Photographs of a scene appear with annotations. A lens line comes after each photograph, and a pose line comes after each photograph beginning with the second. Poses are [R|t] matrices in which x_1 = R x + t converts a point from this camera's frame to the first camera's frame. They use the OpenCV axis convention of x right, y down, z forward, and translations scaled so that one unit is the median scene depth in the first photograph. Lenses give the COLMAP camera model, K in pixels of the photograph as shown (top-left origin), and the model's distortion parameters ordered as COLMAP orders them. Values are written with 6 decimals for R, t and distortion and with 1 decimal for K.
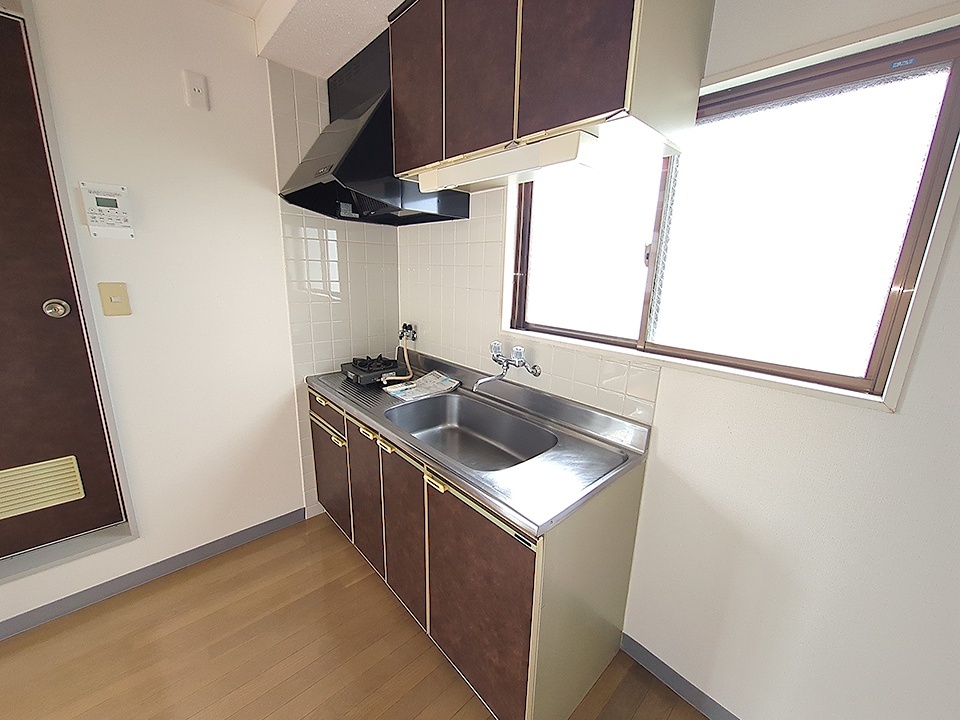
lens RADIAL K [[376.3, 0, 486.8], [0, 376.3, 358.9], [0, 0, 1]] dist [-0.004202, -0.000169]
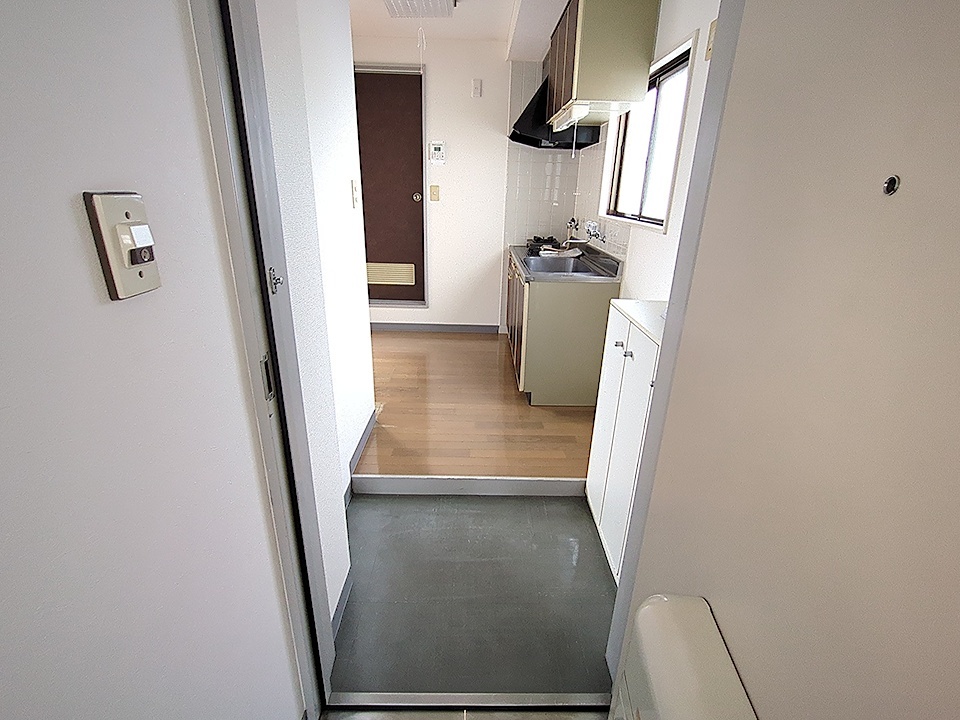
lens RADIAL K [[460.3, 0, 480.0], [0, 460.3, 360.0], [0, 0, 1]] dist [-0.001315, 0.000623]
pose [[0.735508, 0.227529, -0.638168, 1.140911], [-0.160954, 0.973637, 0.161631, 0.309492], [0.658119, -0.016165, 0.752740, -0.874464]]
